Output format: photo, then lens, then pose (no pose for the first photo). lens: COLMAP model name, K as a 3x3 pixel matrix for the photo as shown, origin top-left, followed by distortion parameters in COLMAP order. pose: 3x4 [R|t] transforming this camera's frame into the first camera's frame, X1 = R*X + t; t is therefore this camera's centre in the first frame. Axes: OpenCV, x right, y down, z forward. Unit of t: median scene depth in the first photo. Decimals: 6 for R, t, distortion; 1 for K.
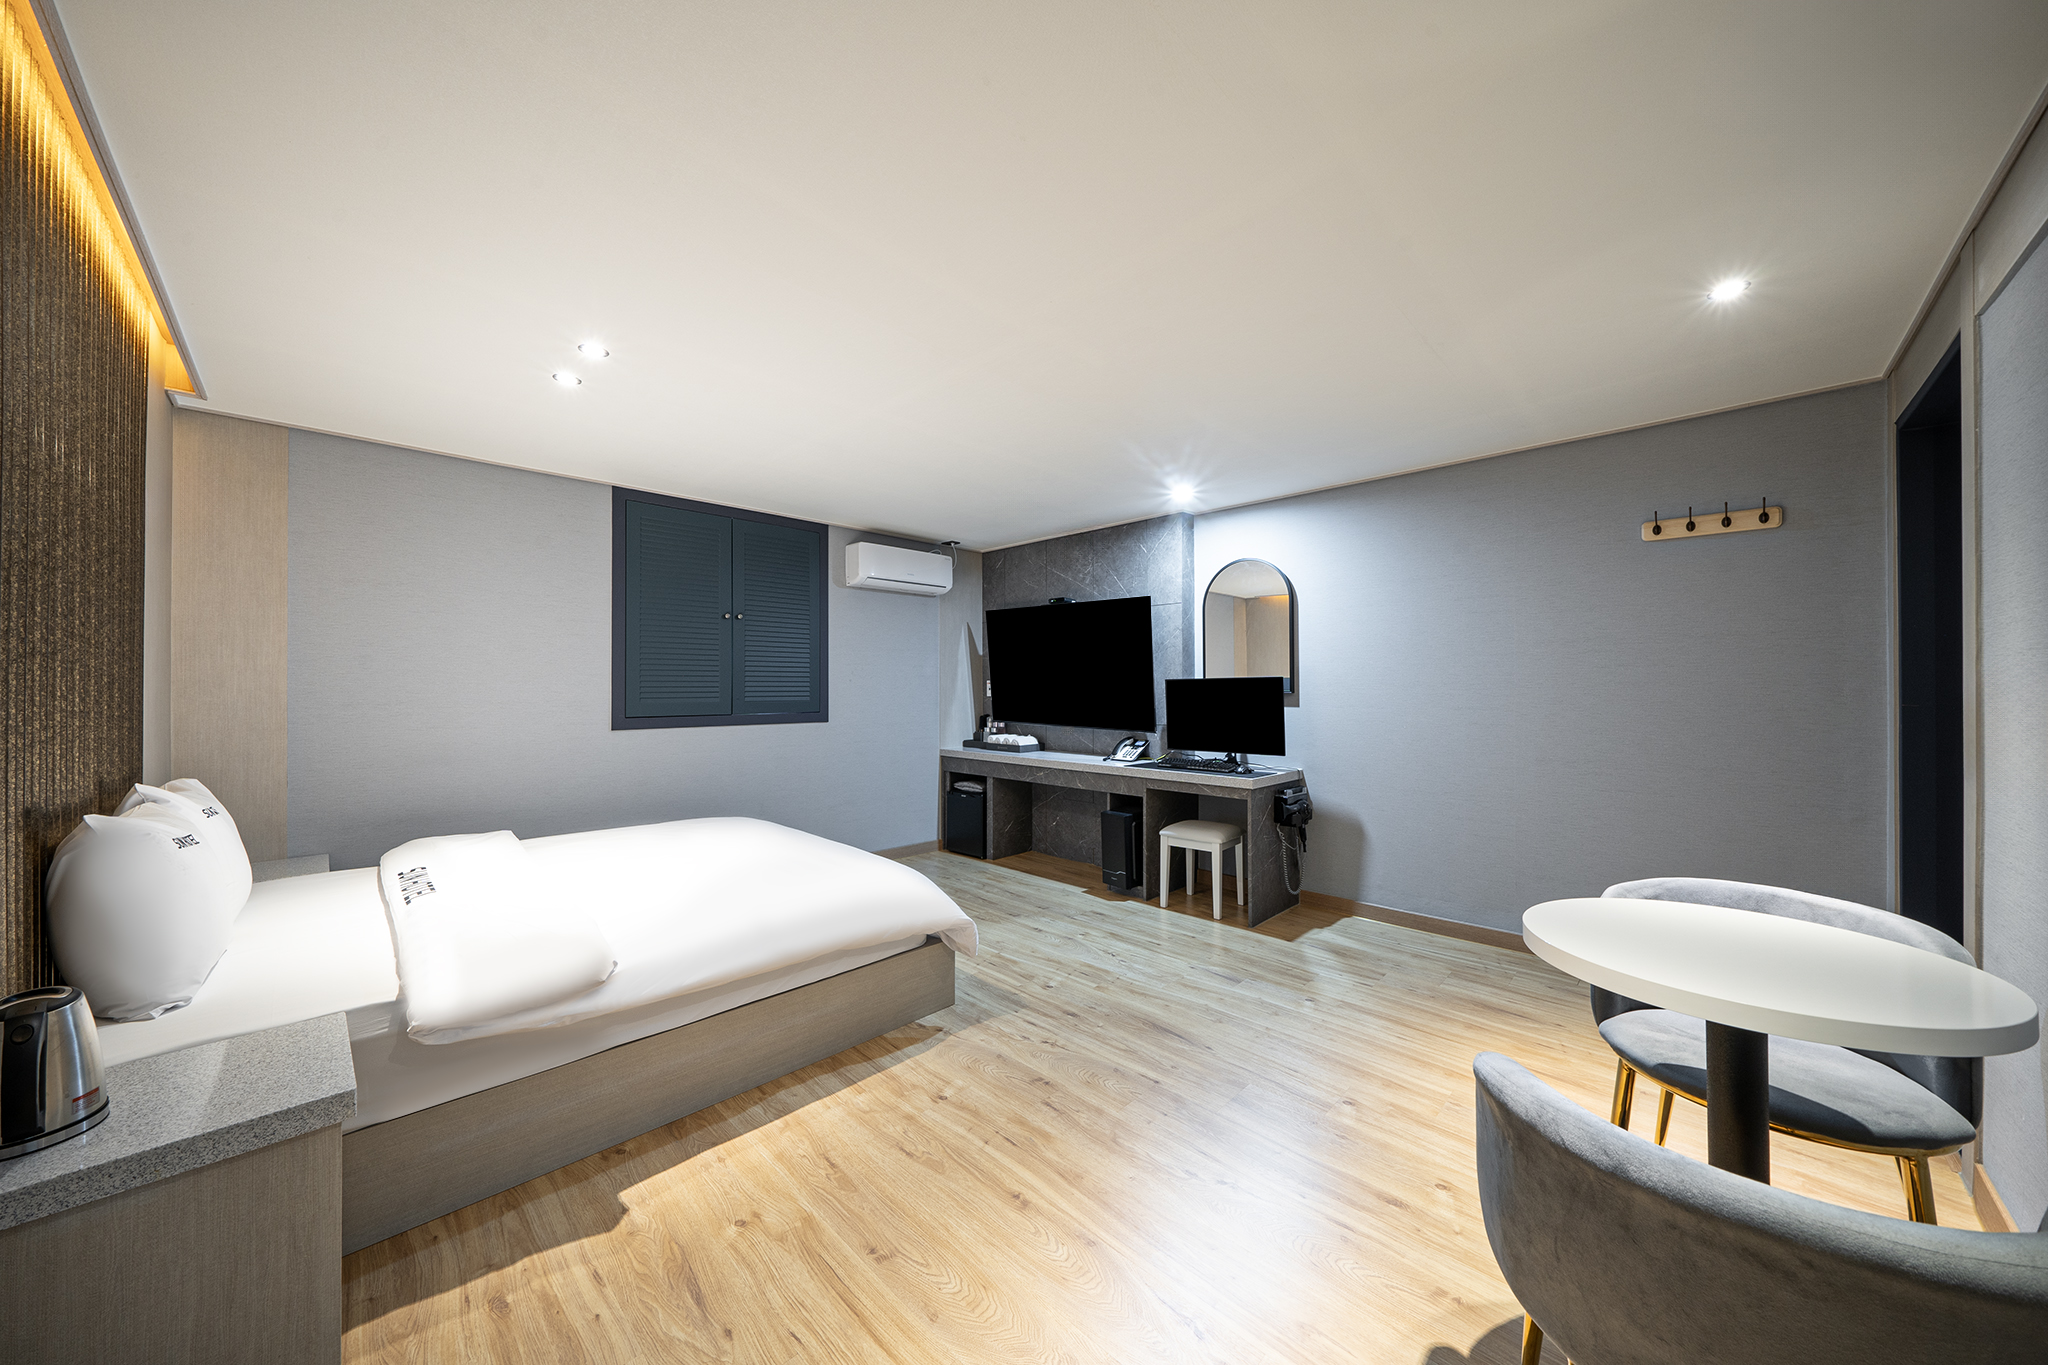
lens RADIAL K [[699.4, 0, 1026.3], [0, 699.4, 685.8], [0, 0, 1]] dist [-0.006850, 0.000369]
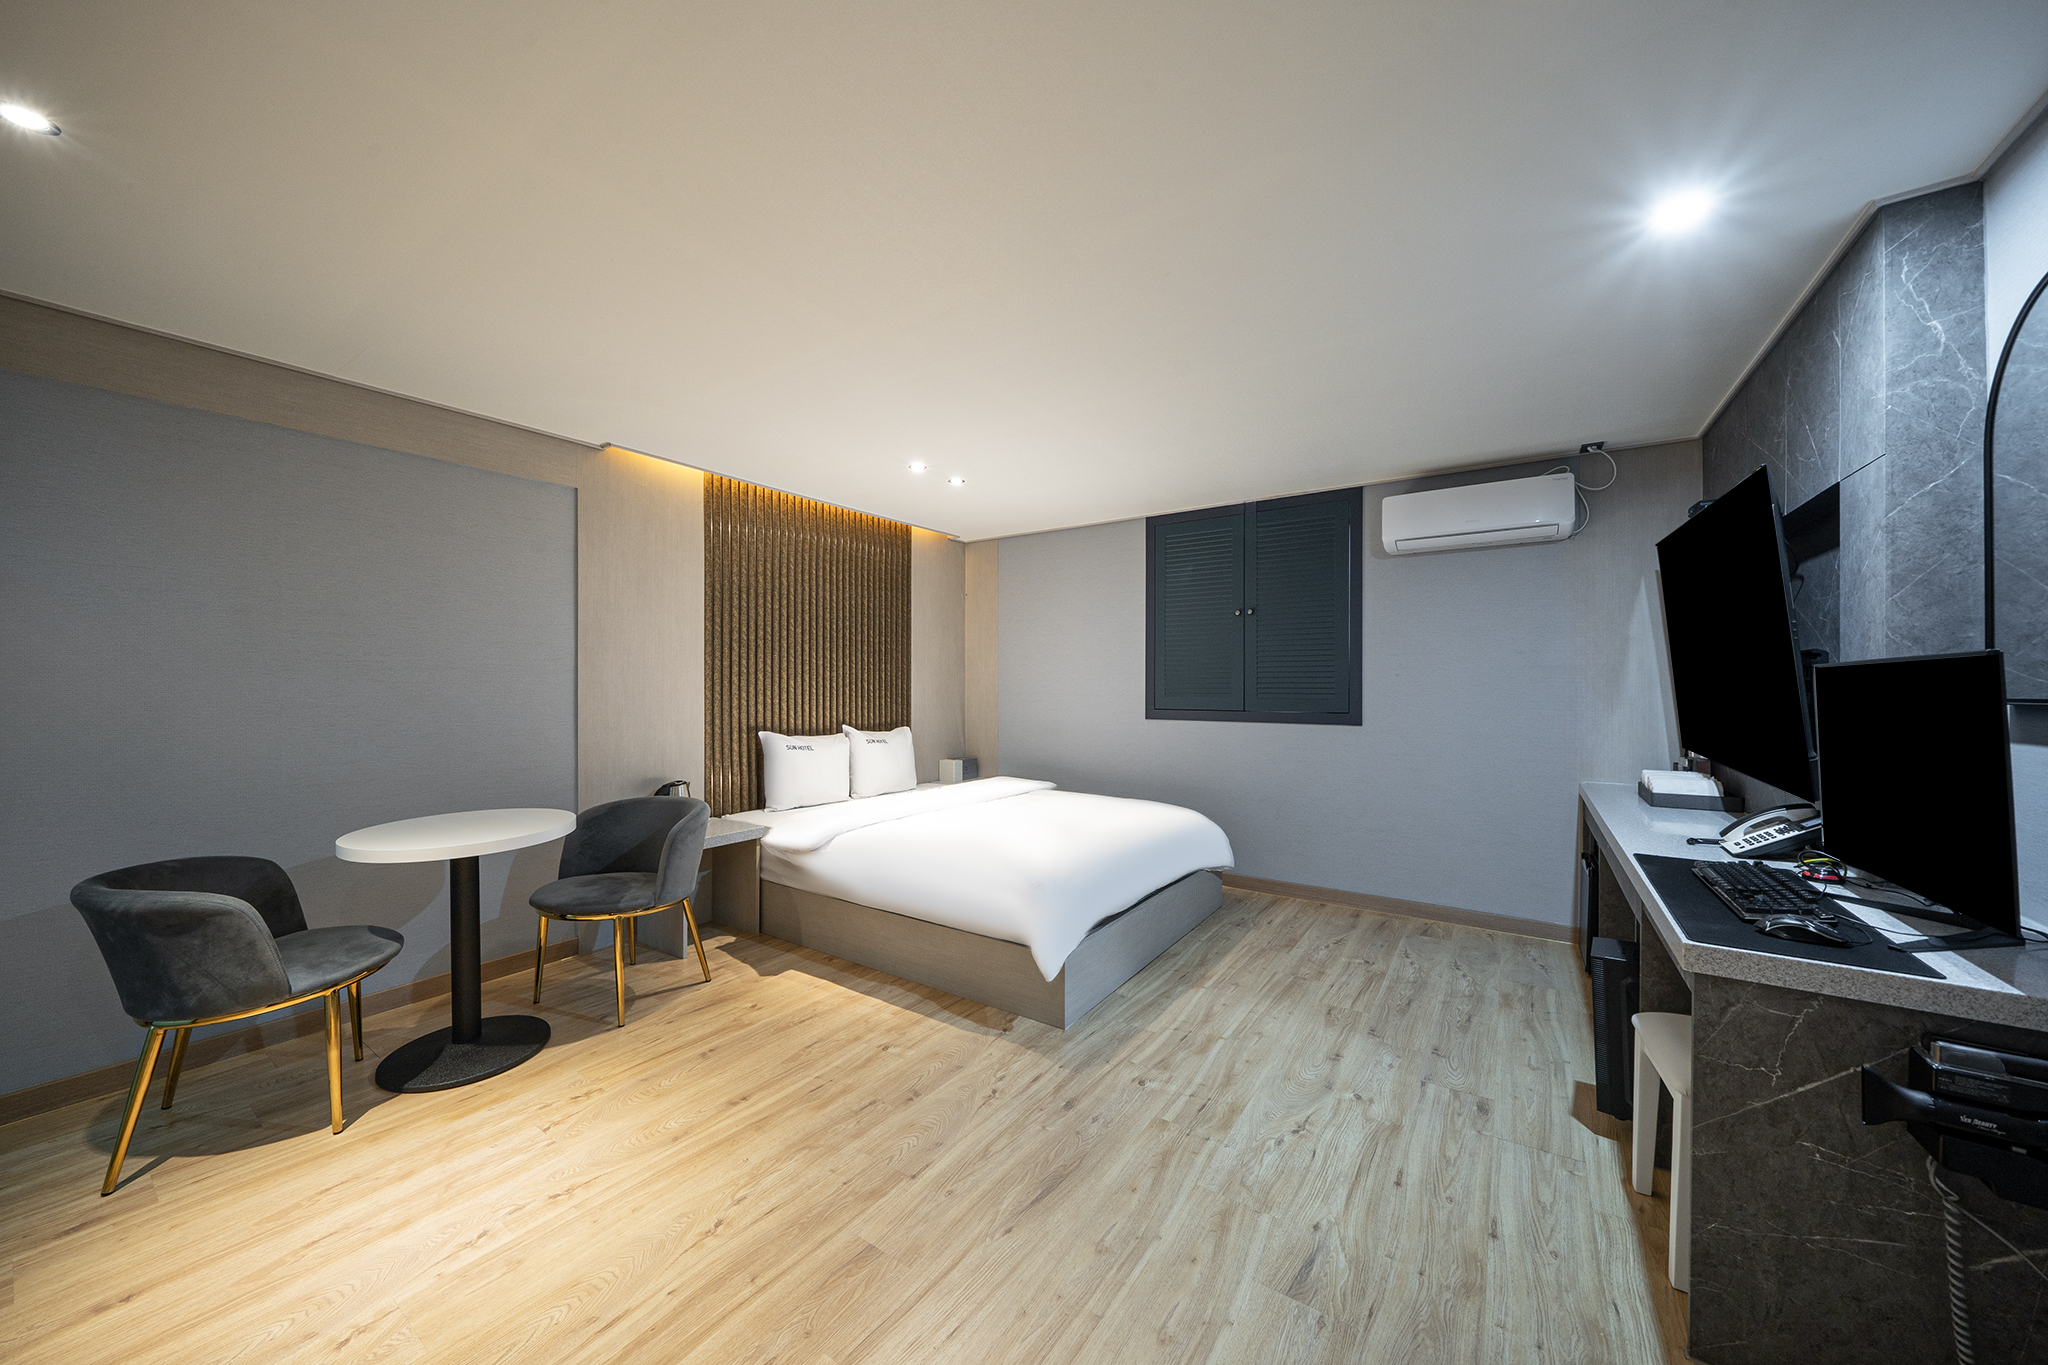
lens RADIAL K [[719.3, 0, 1024.0], [0, 719.3, 682.5], [0, 0, 1]] dist [-0.006824, 0.000049]
pose [[0.173689, 0.001420, -0.984799, 0.826417], [0.000910, 0.999998, 0.001602, -0.000653], [0.984800, -0.001175, 0.173688, 0.797339]]
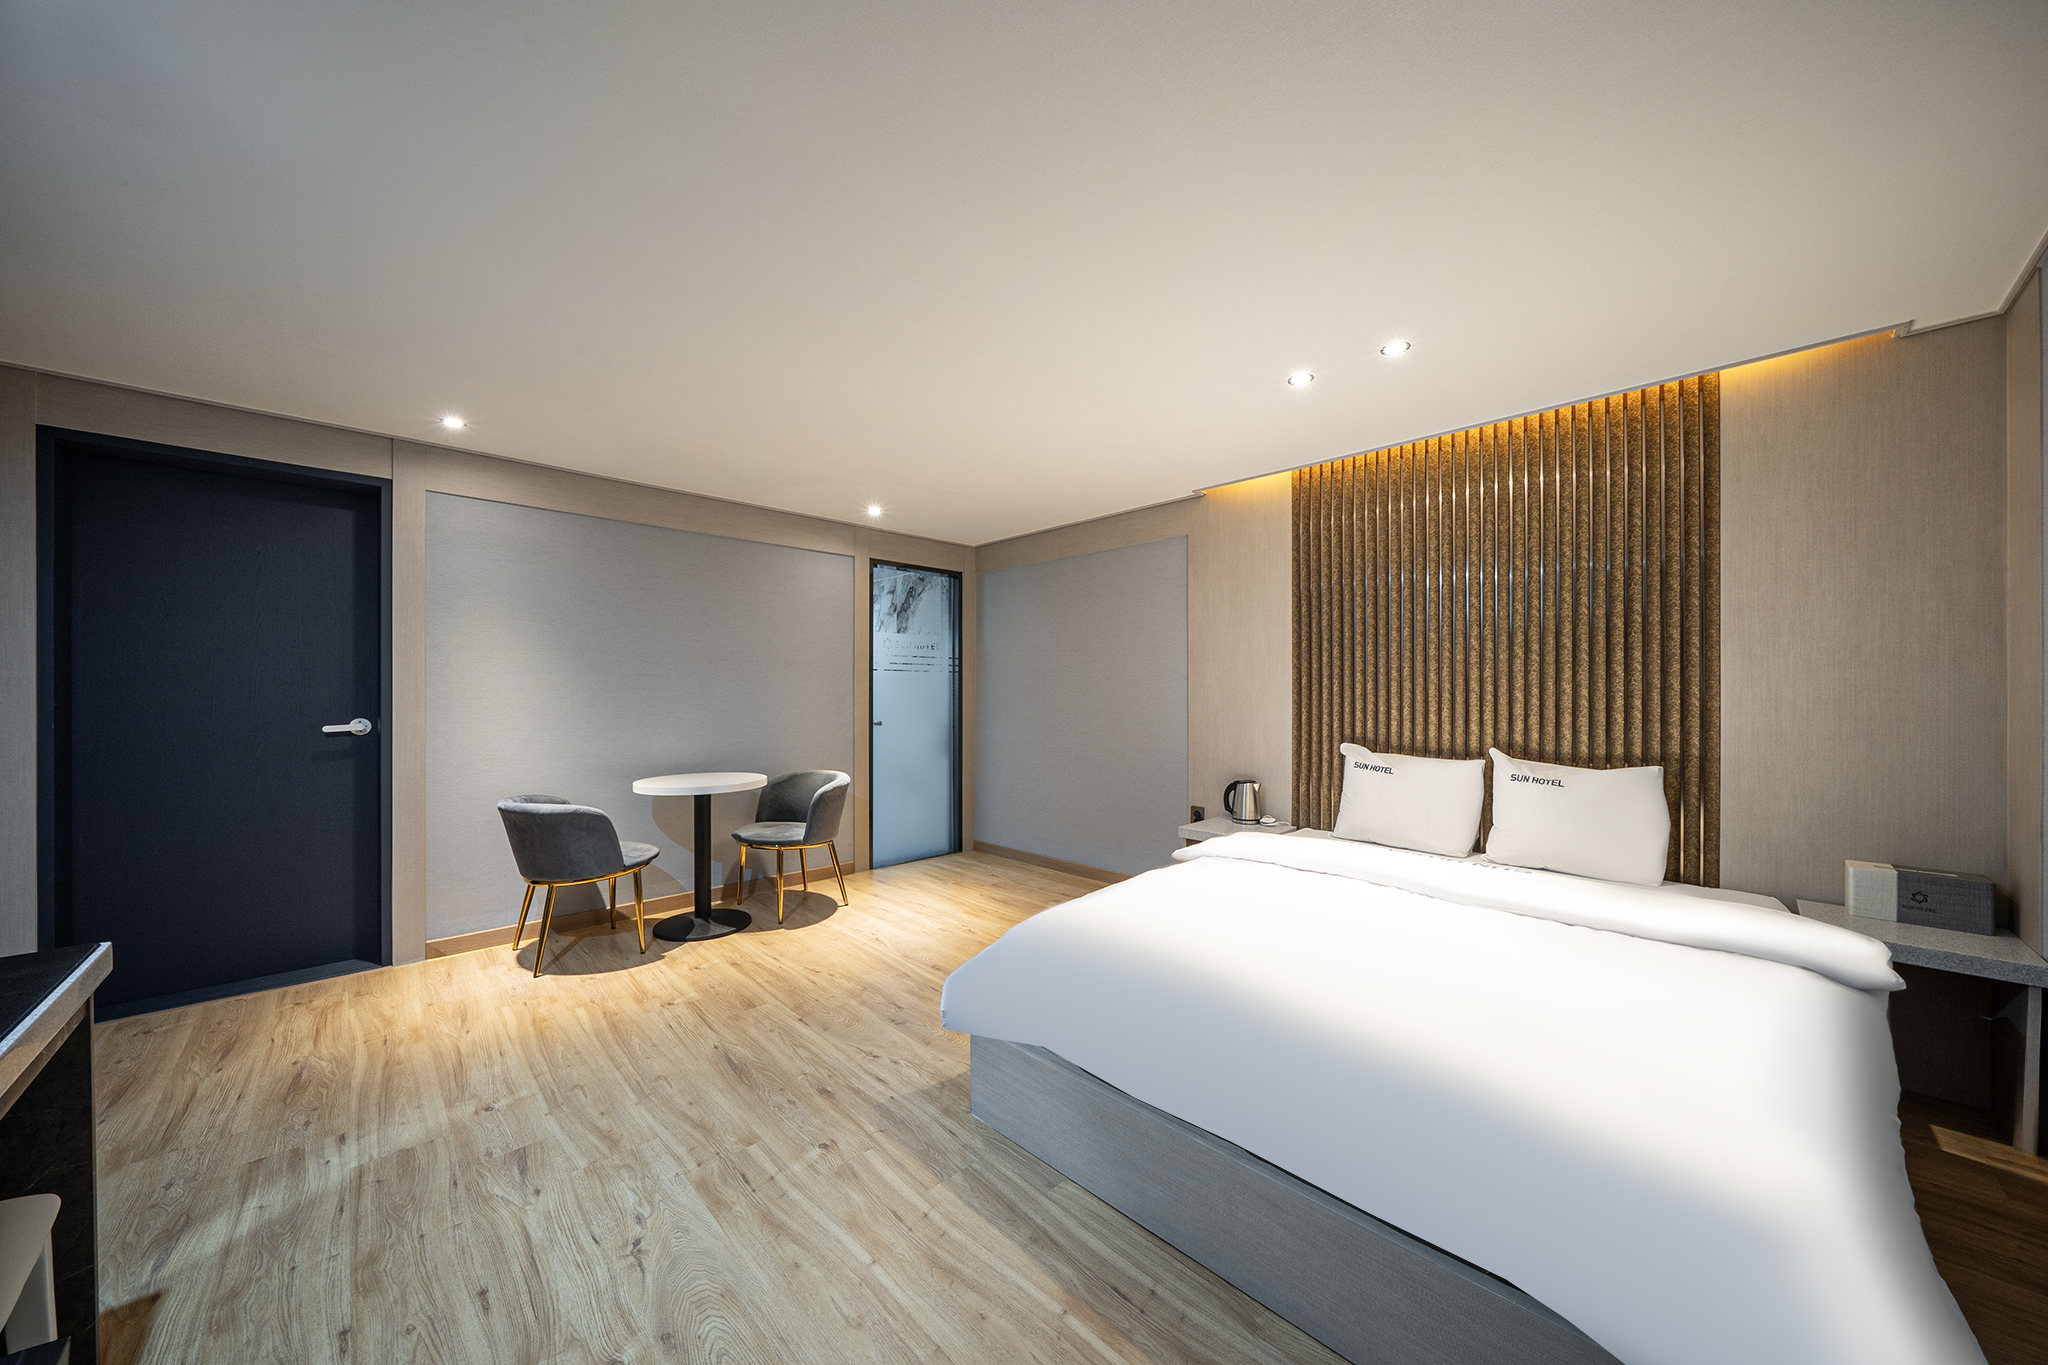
lens RADIAL K [[699.4, 0, 1026.3], [0, 699.4, 685.8], [0, 0, 1]] dist [-0.006850, 0.000369]
pose [[-0.999660, 0.002441, 0.025955, -0.183765], [0.002123, 0.999923, -0.012260, 0.015925], [-0.025983, -0.012200, -0.999588, 1.764115]]
